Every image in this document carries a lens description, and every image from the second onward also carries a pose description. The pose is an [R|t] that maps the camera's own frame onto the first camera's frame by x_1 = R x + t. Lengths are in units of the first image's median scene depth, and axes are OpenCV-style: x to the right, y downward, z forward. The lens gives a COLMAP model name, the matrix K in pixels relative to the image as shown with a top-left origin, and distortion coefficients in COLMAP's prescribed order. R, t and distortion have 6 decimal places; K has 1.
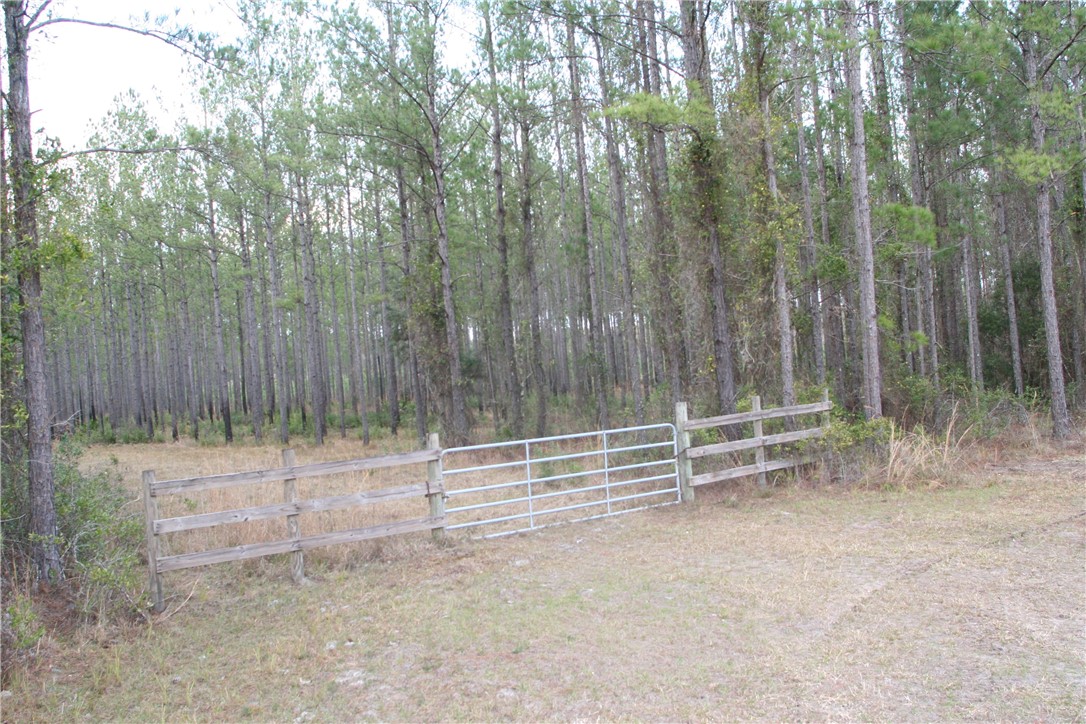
lens RADIAL K [[1007.9, 0, 544.5], [0, 1007.9, 362.1], [0, 0, 1]] dist [-0.006226, 0.000000]
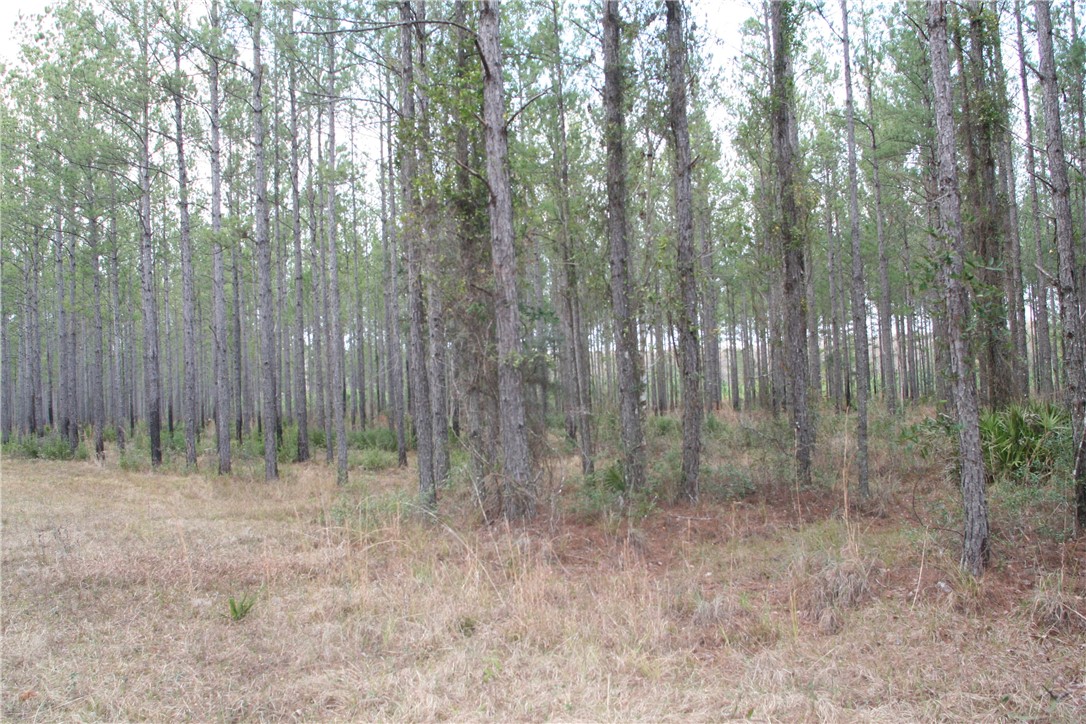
lens RADIAL K [[1007.9, 0, 542.0], [0, 1007.9, 360.8], [0, 0, 1]] dist [-0.006226, 0.000000]
pose [[0.998329, 0.033732, -0.046929, -0.053228], [-0.034872, 0.999111, -0.023676, 0.029455], [0.046089, 0.025273, 0.998618, 0.572638]]
